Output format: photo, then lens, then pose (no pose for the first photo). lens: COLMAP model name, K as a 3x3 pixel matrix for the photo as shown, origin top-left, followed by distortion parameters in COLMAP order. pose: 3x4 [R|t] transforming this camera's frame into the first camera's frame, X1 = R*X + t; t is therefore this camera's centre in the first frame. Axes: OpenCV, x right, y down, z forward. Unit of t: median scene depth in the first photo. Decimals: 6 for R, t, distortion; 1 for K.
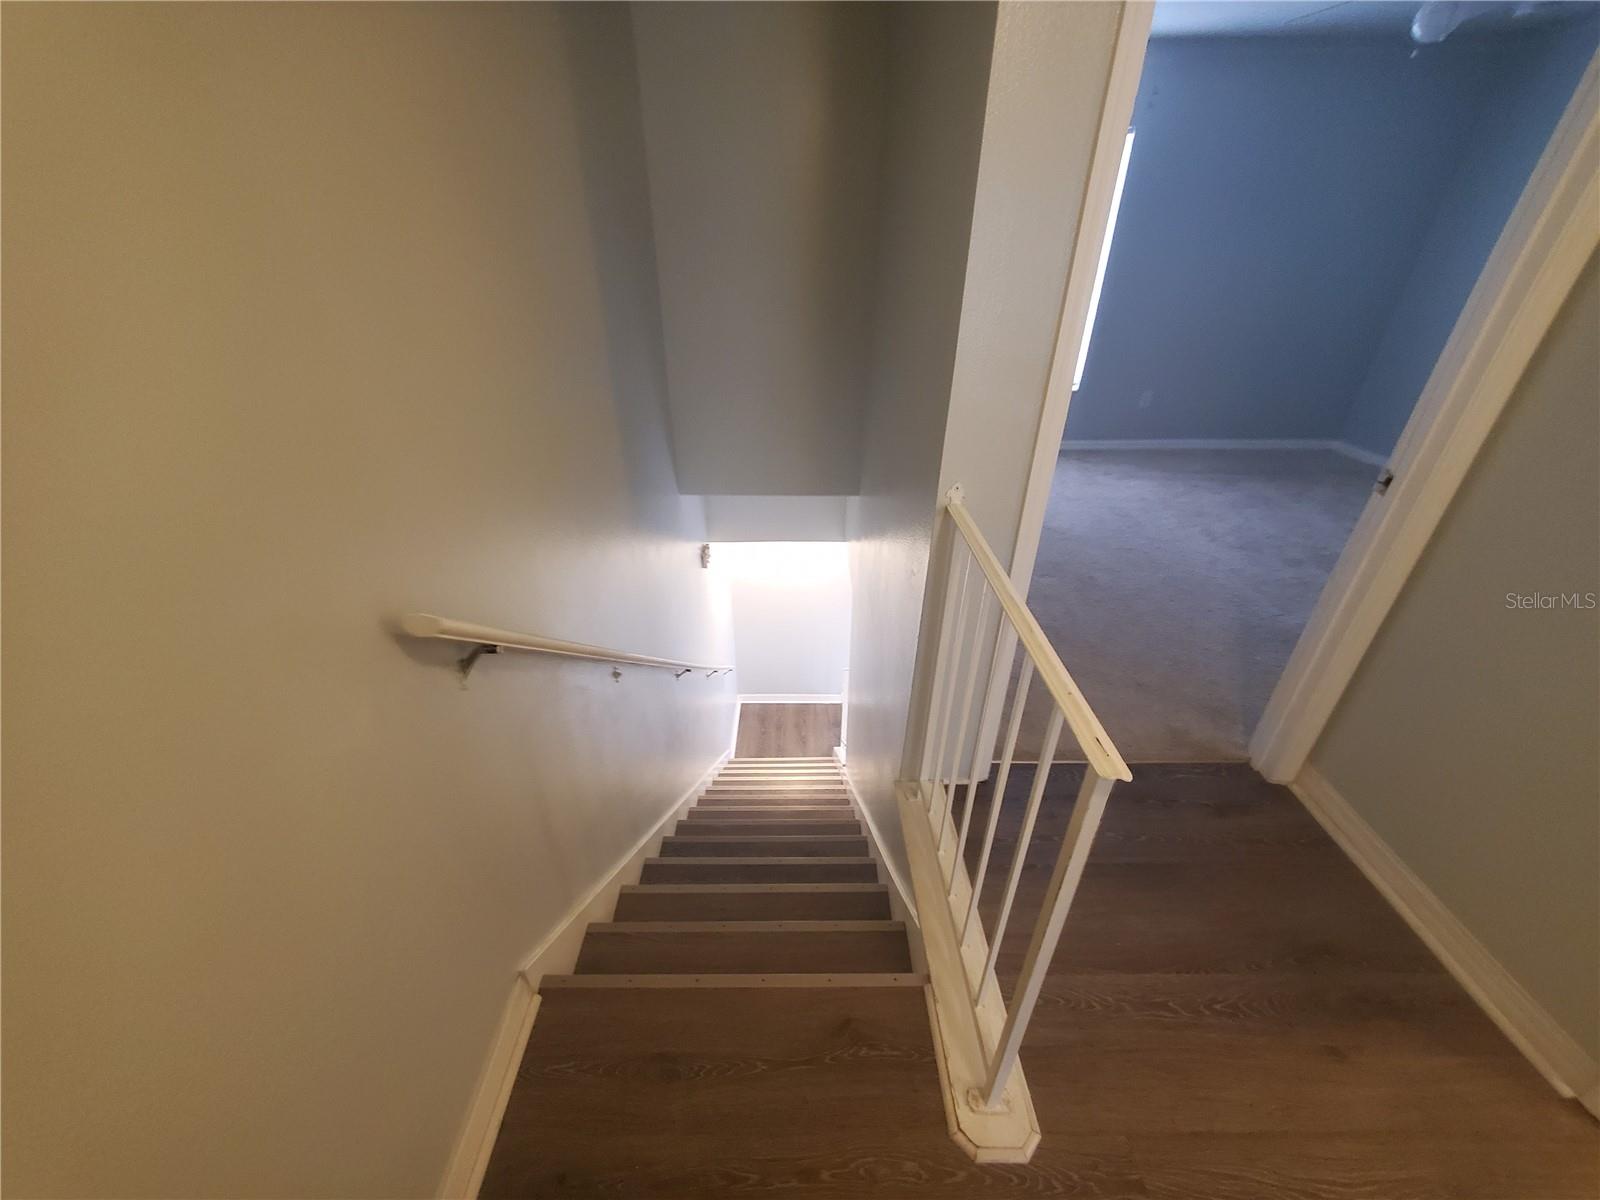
lens RADIAL K [[629.4, 0, 800.0], [0, 629.4, 600.0], [0, 0, 1]] dist [-0.001837, -0.000397]
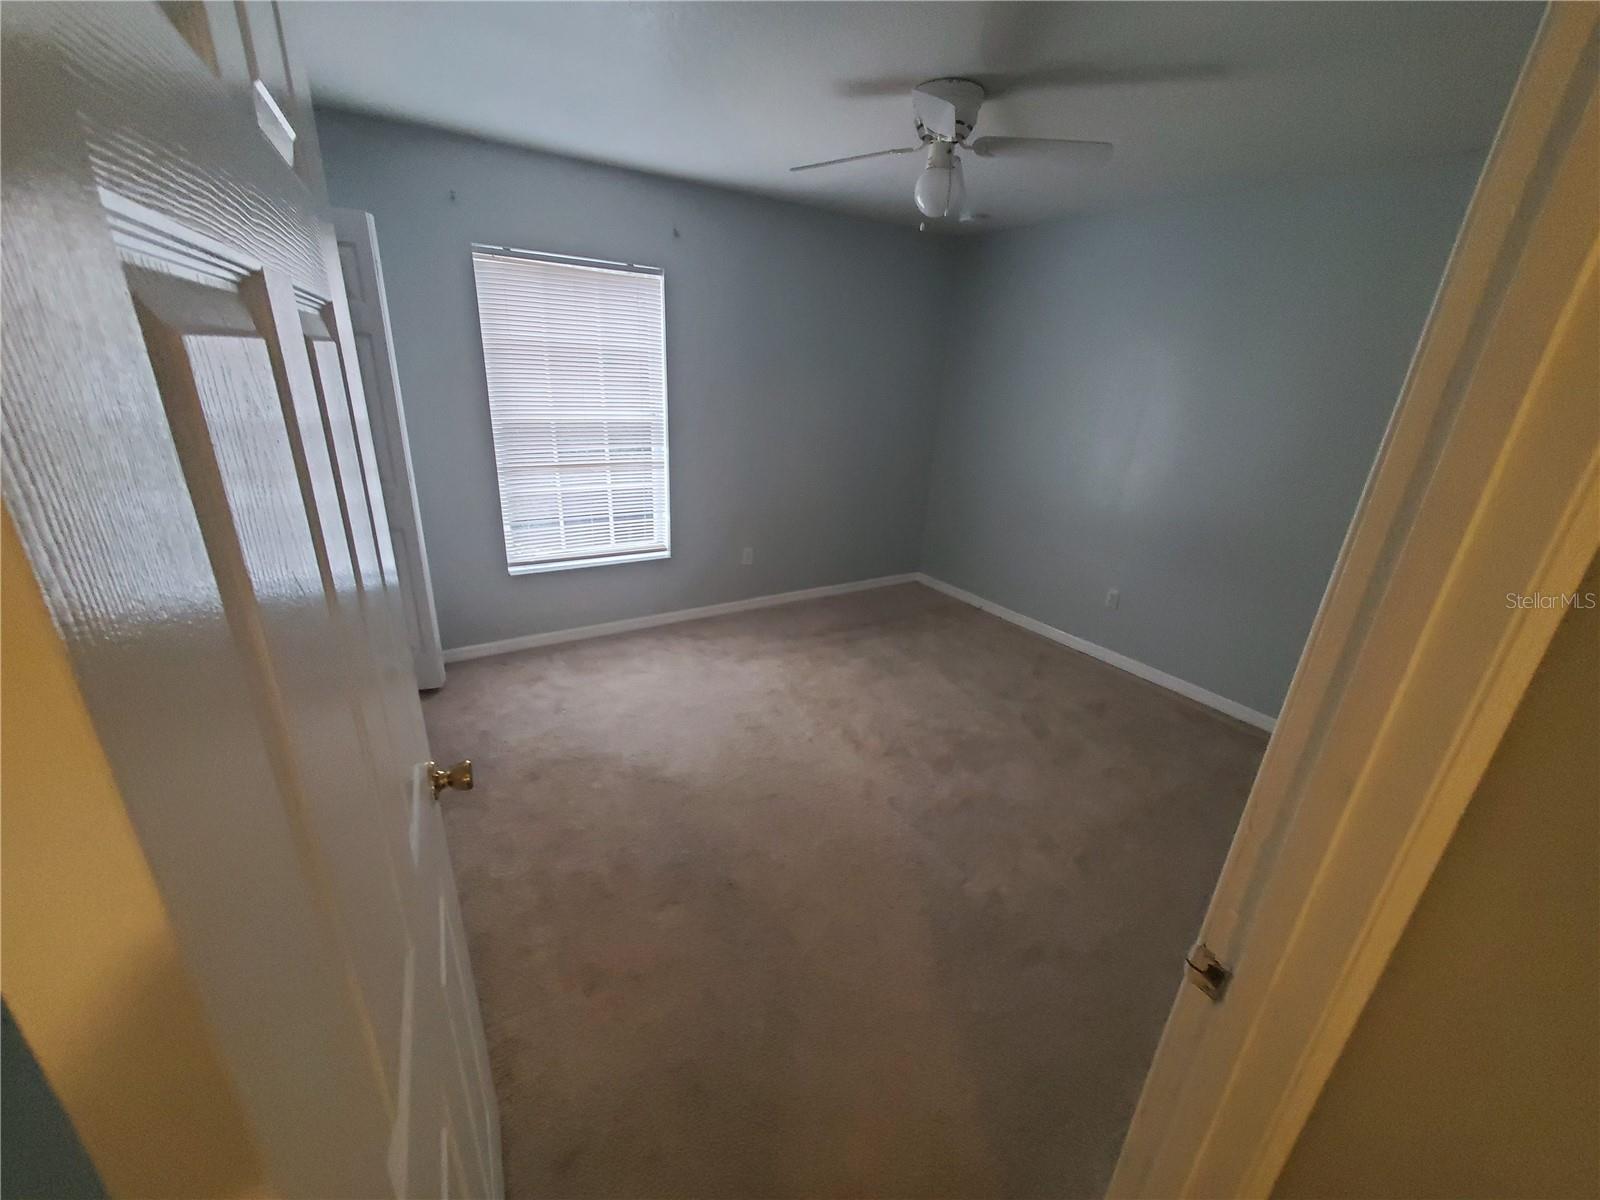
lens RADIAL K [[629.4, 0, 800.0], [0, 629.4, 600.0], [0, 0, 1]] dist [-0.001837, -0.000397]
pose [[0.844487, -0.151124, 0.513812, 0.183532], [0.228127, 0.969482, -0.089797, -0.201978], [-0.484561, 0.193046, 0.853190, 0.274329]]
